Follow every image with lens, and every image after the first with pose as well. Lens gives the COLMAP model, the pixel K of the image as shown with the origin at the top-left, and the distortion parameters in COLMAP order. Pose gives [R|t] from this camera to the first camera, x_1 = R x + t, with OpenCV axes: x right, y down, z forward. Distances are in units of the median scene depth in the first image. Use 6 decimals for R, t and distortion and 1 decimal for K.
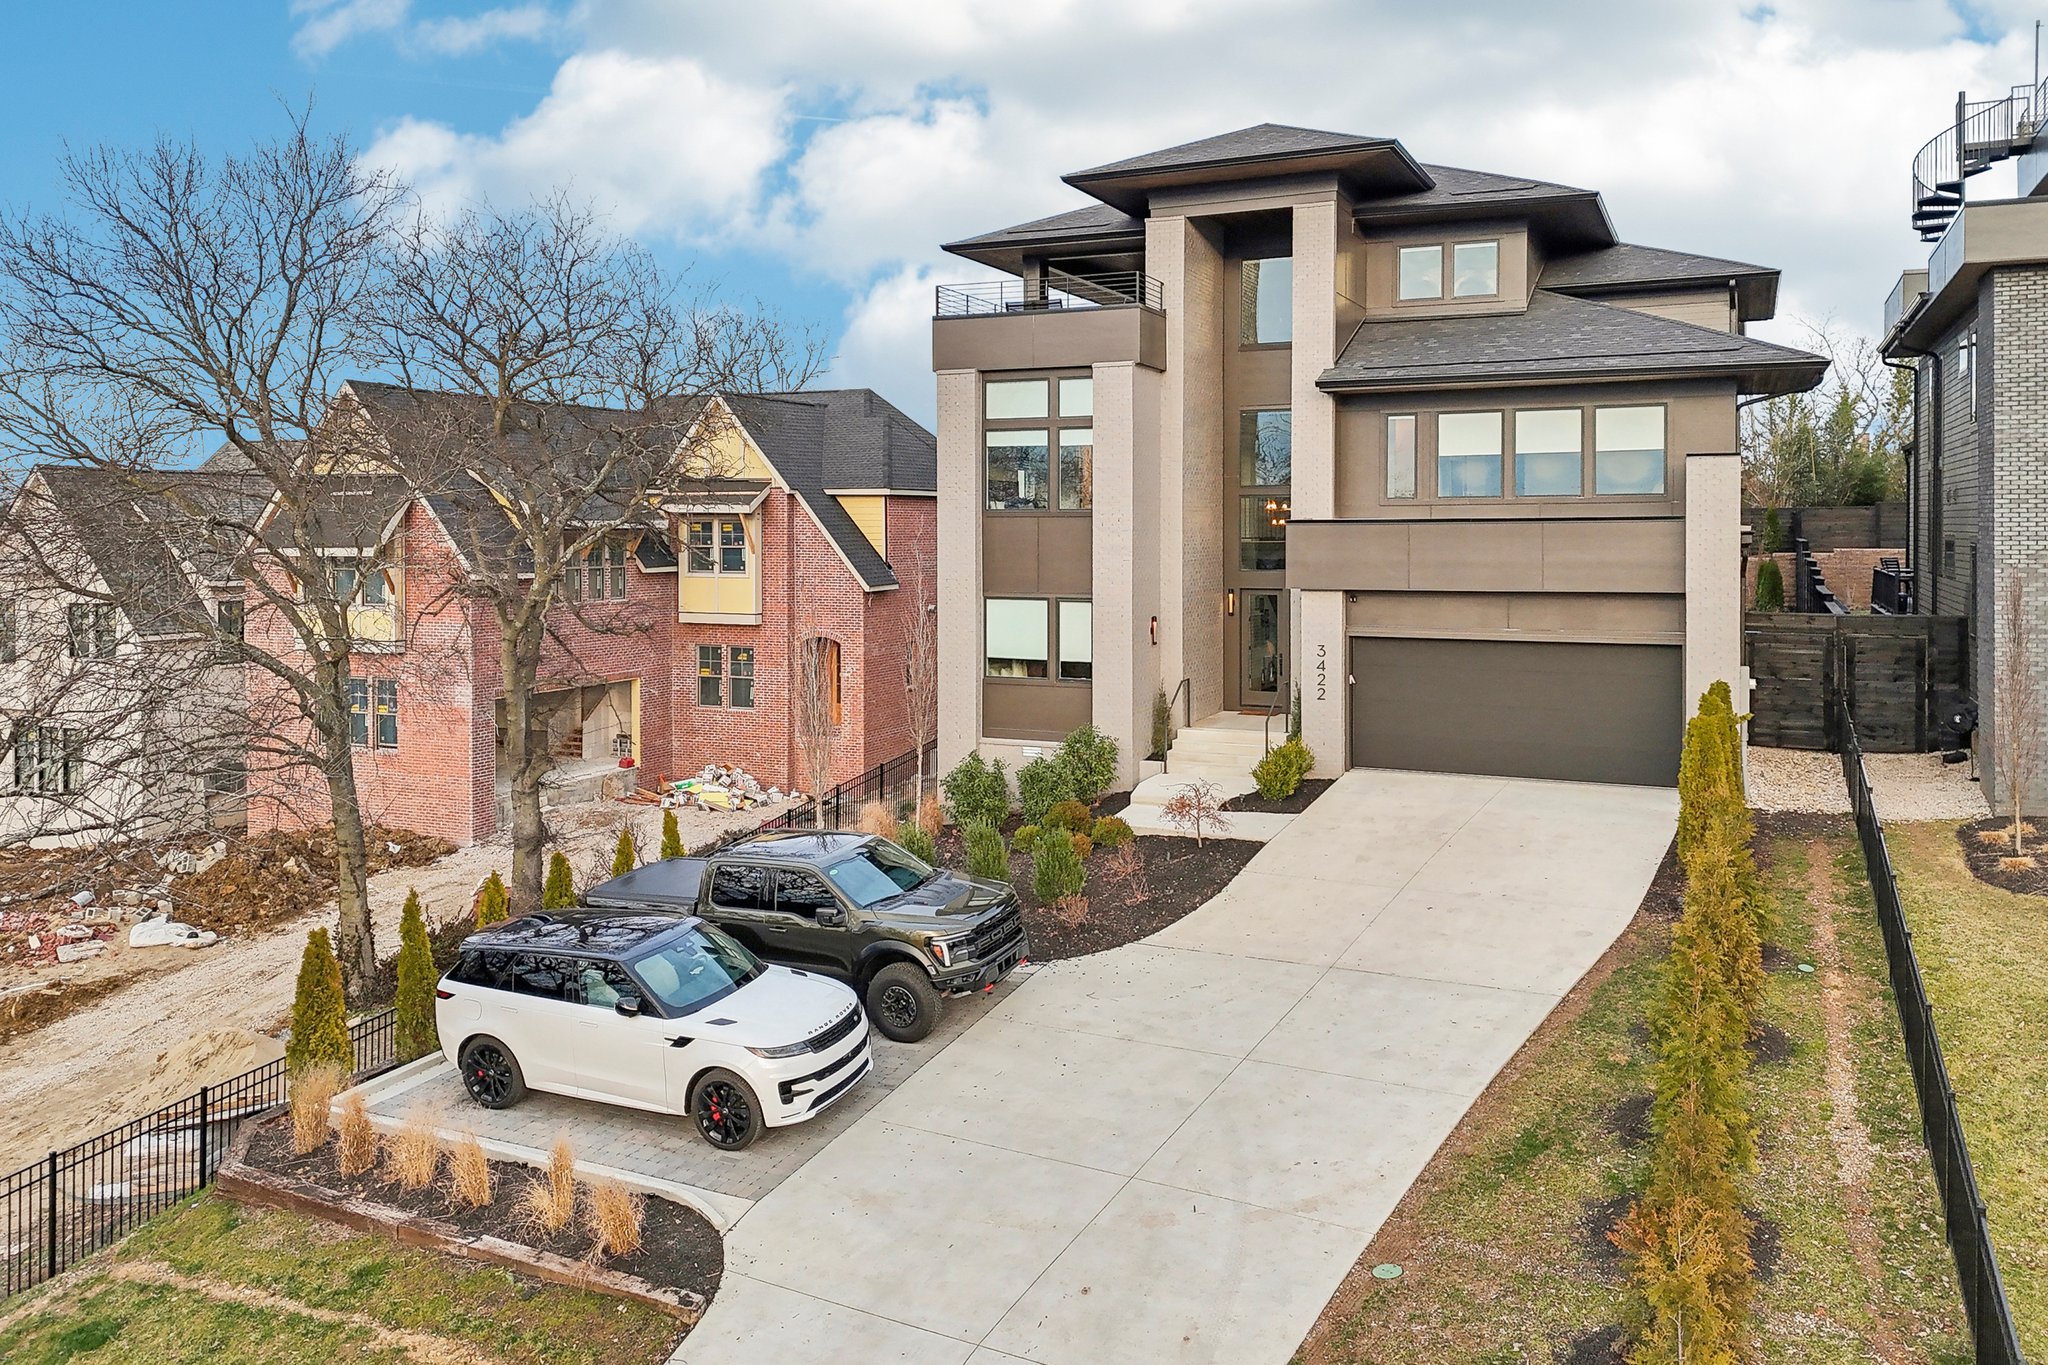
lens RADIAL K [[1585.7, 0, 1012.6], [0, 1585.7, 584.1], [0, 0, 1]] dist [0.076680, -0.067277]
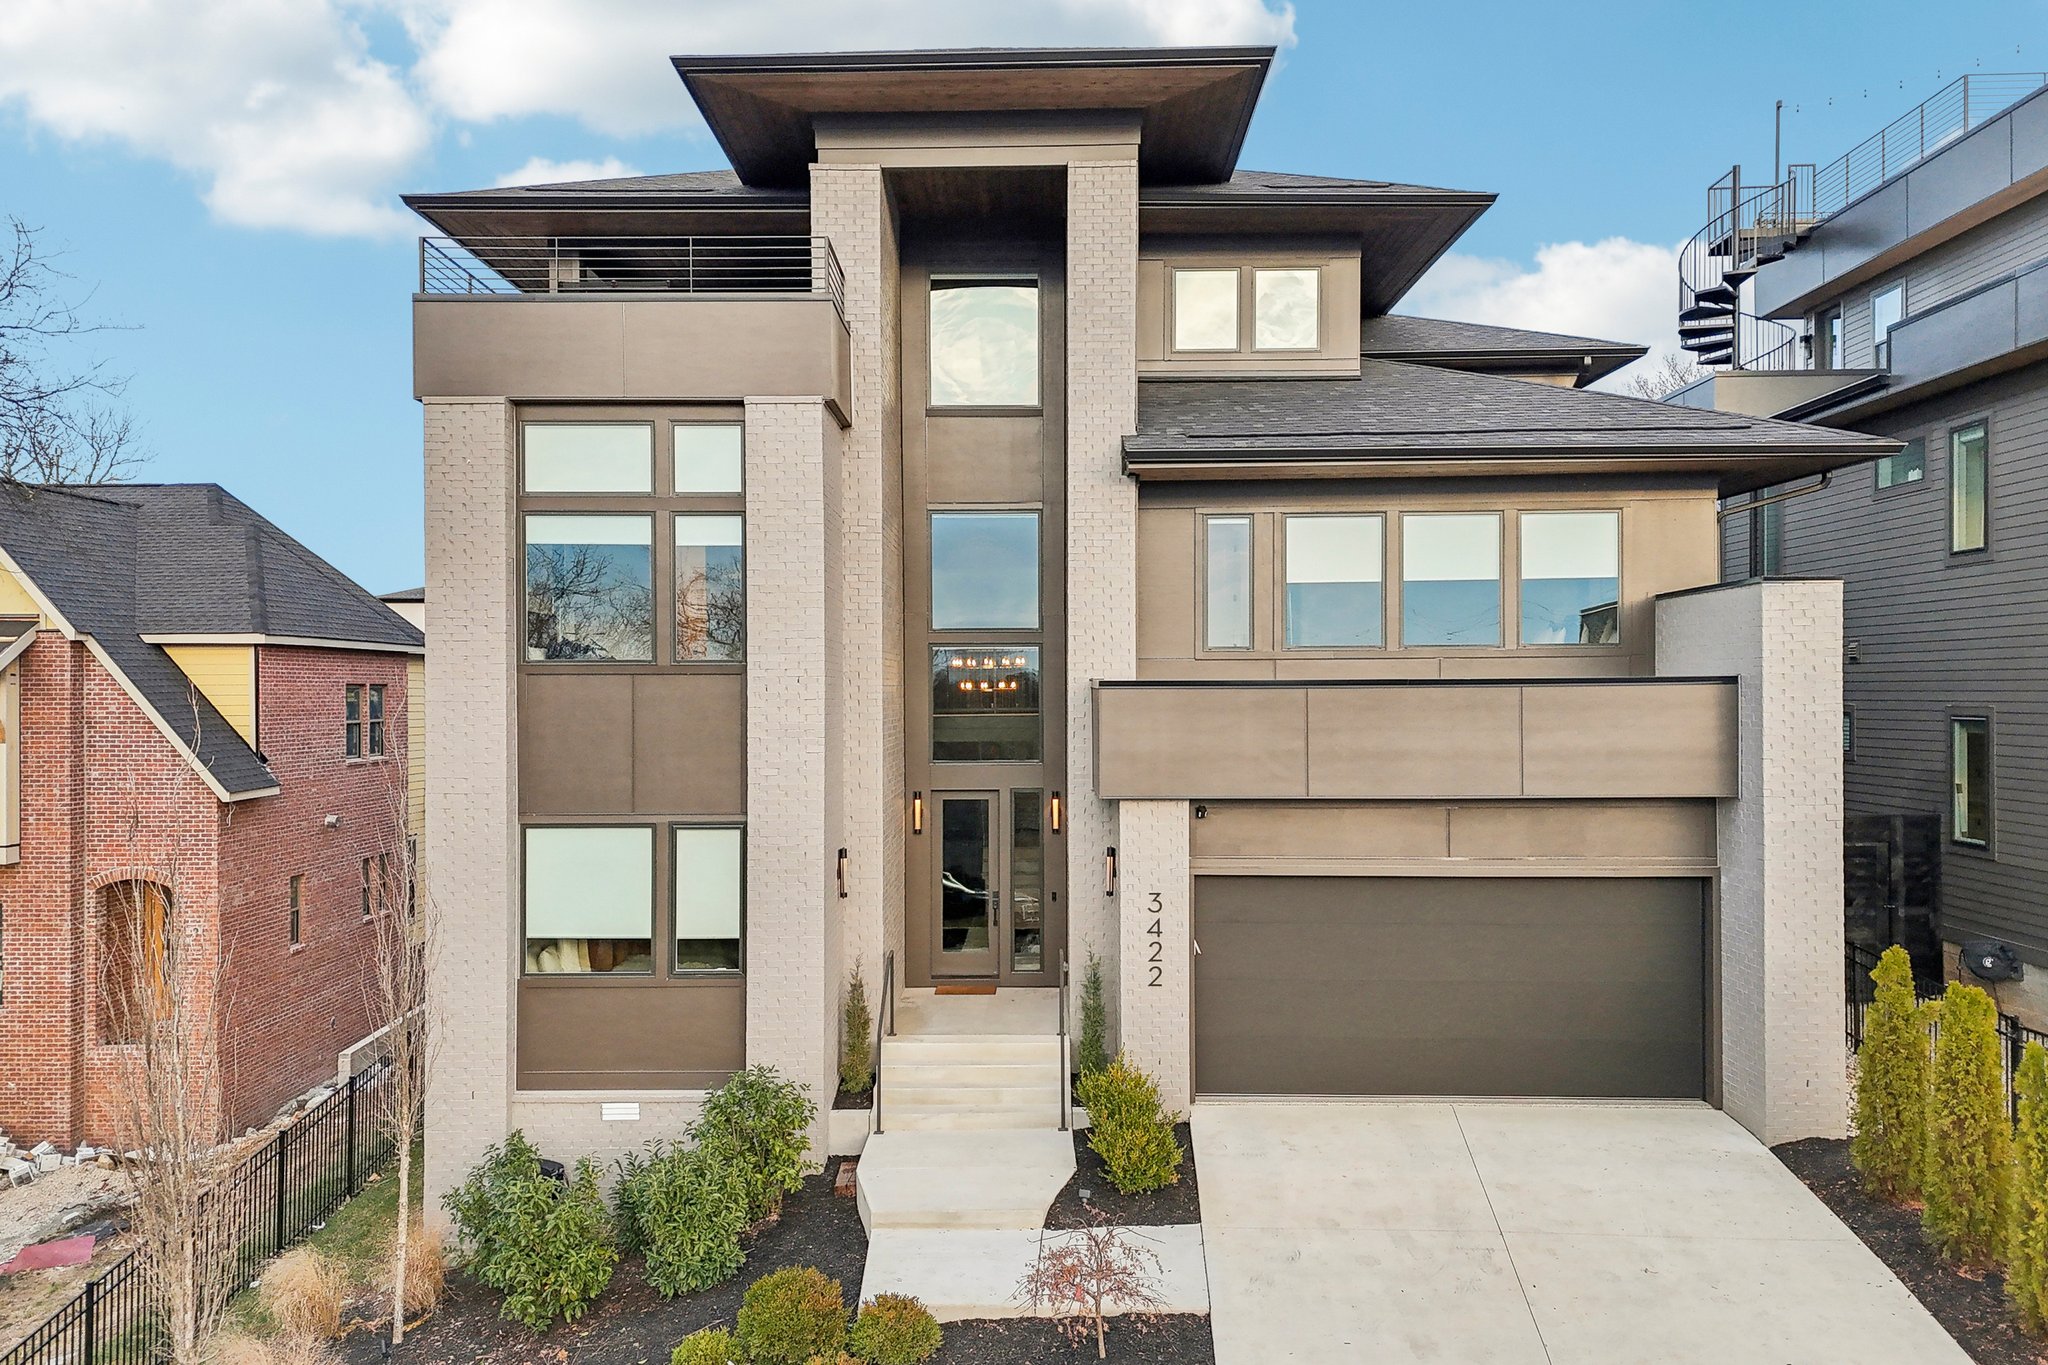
lens RADIAL K [[1545.8, 0, 1029.6], [0, 1545.8, 693.3], [0, 0, 1]] dist [0.084516, -0.098946]
pose [[0.914394, -0.001906, 0.404821, -0.075239], [0.017108, 0.999278, -0.033937, -0.015794], [-0.404464, 0.037958, 0.913766, 0.458853]]
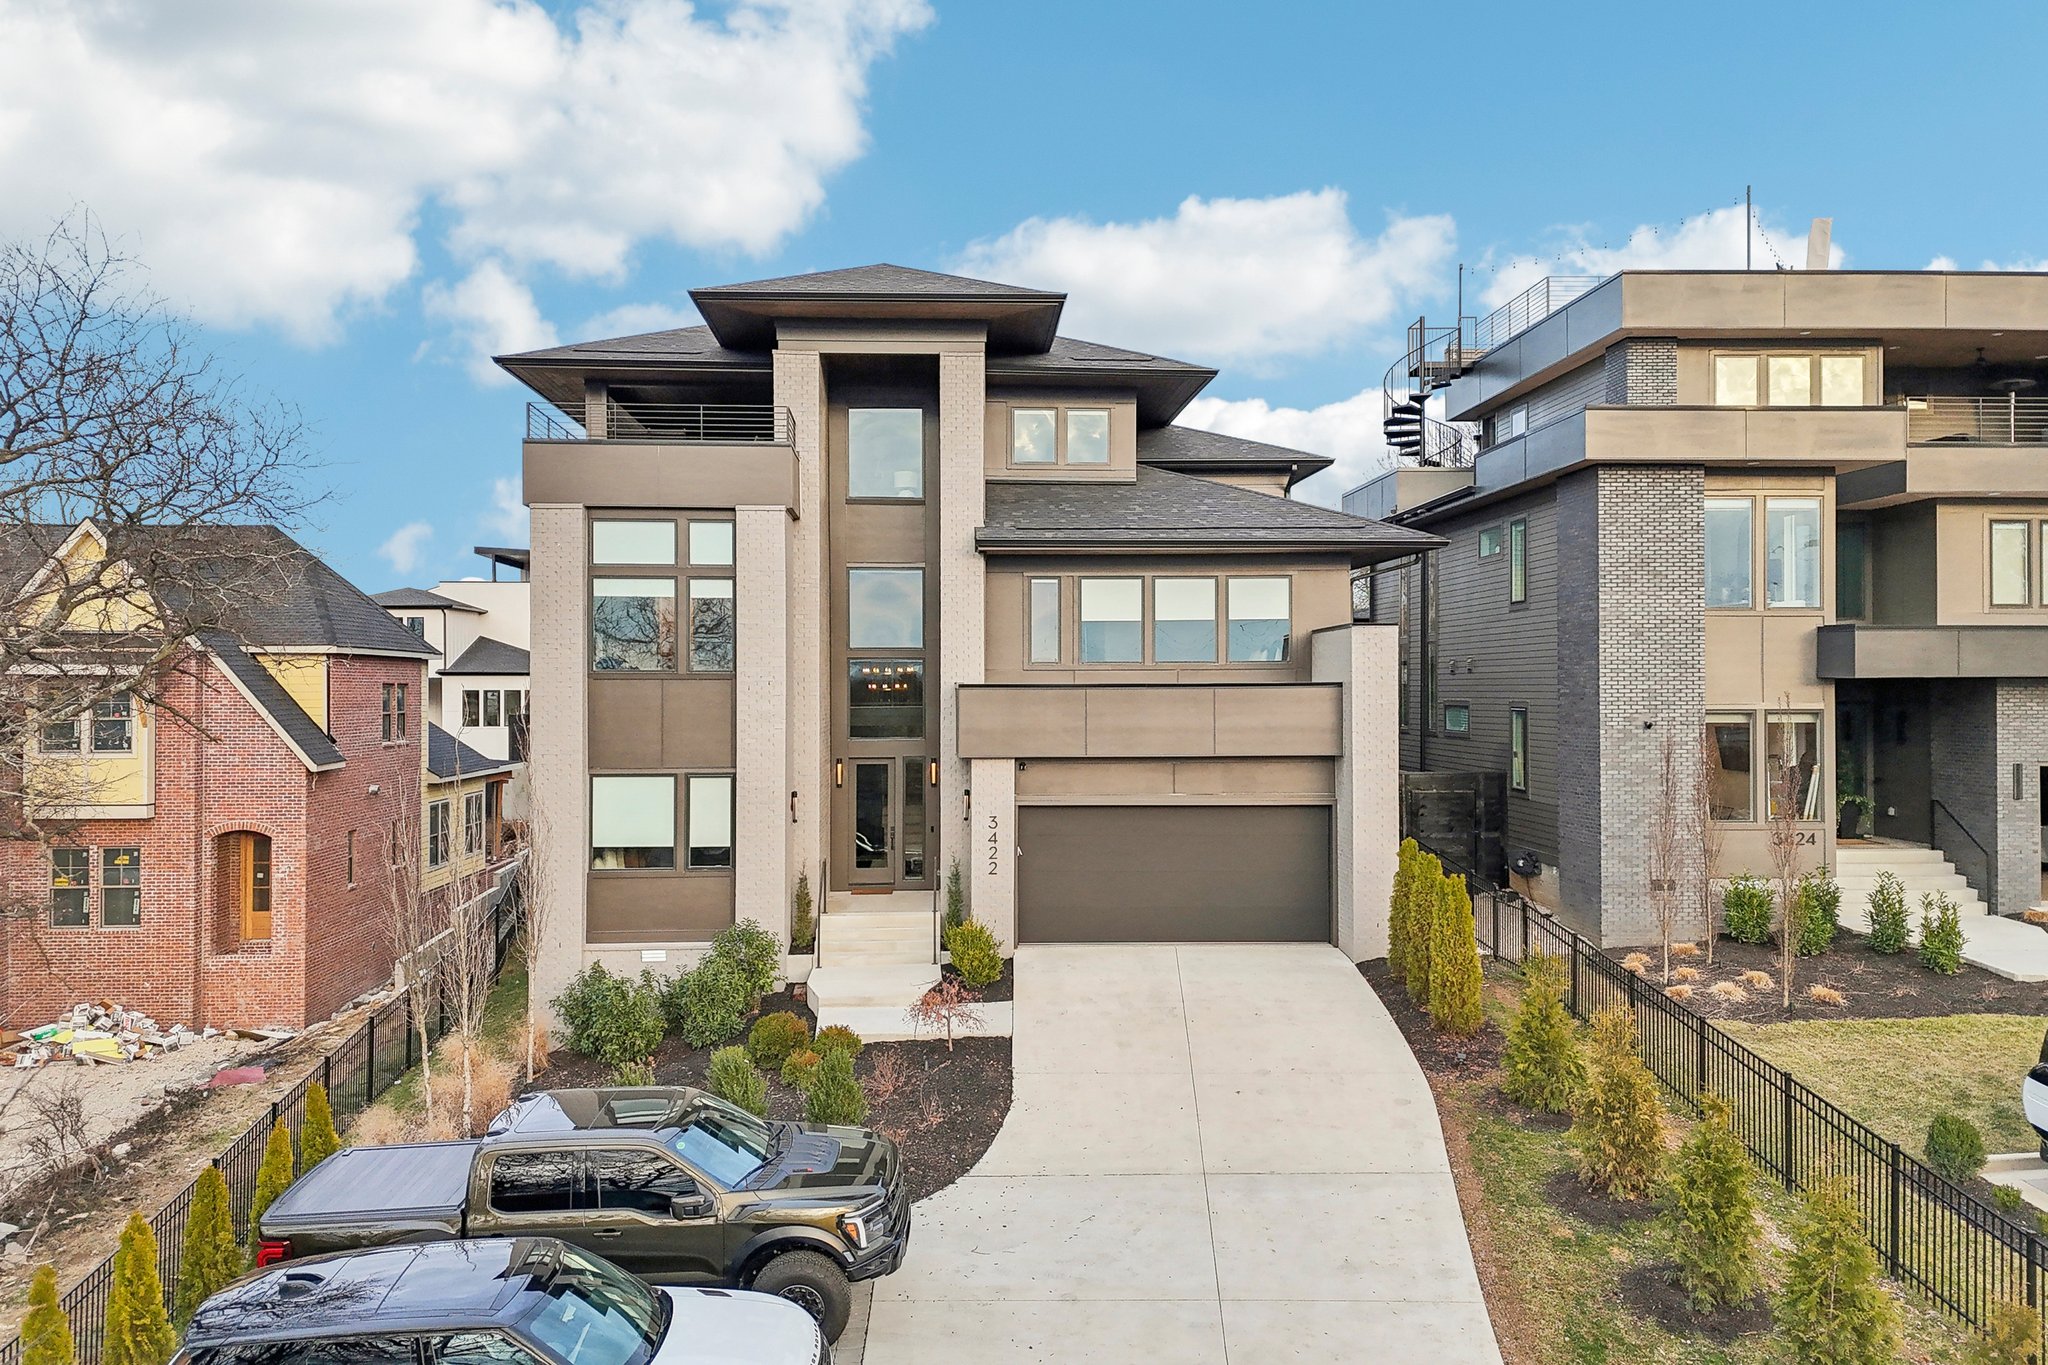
lens RADIAL K [[1545.8, 0, 1029.6], [0, 1545.8, 693.3], [0, 0, 1]] dist [0.084516, -0.098946]
pose [[0.884365, -0.000609, 0.466795, -0.200654], [0.017397, 0.999347, -0.031655, -0.005099], [-0.466471, 0.036116, 0.883799, 0.164793]]
